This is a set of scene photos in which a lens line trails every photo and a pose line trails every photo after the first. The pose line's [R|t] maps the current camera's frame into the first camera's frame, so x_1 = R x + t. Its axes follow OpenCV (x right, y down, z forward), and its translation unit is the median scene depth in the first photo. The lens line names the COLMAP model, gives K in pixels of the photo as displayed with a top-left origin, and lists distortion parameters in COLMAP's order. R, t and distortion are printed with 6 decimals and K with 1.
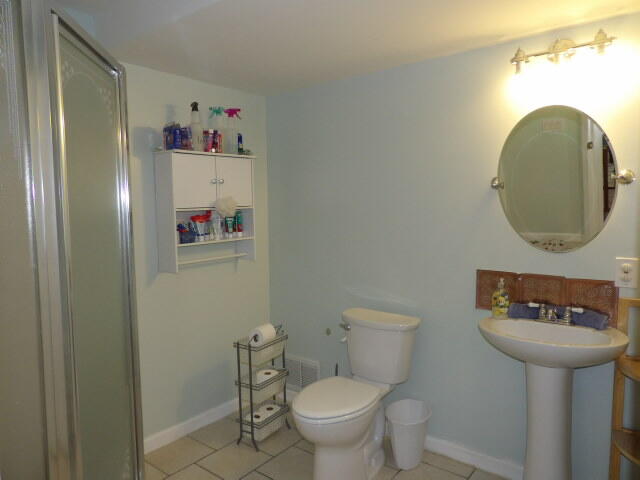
lens RADIAL K [[457.2, 0, 317.4], [0, 457.2, 237.5], [0, 0, 1]] dist [-0.050168, 0.063328]
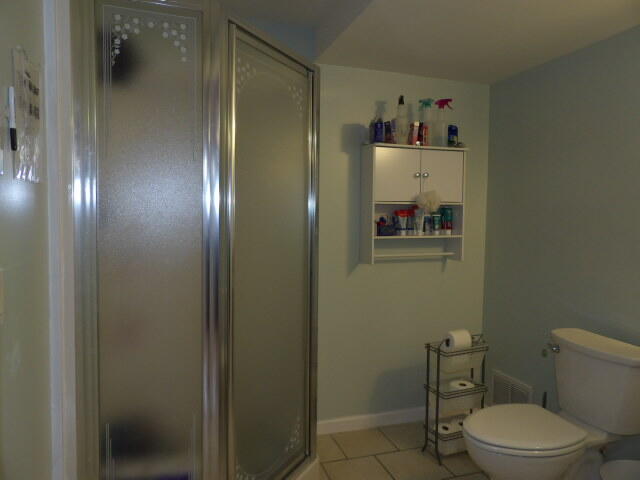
lens RADIAL K [[457.2, 0, 317.4], [0, 457.2, 237.5], [0, 0, 1]] dist [-0.050168, 0.063328]
pose [[0.834443, 0.057316, -0.548106, 0.136609], [-0.067075, 0.997745, 0.002219, 0.022462], [0.546997, 0.034913, 0.836406, 0.071762]]
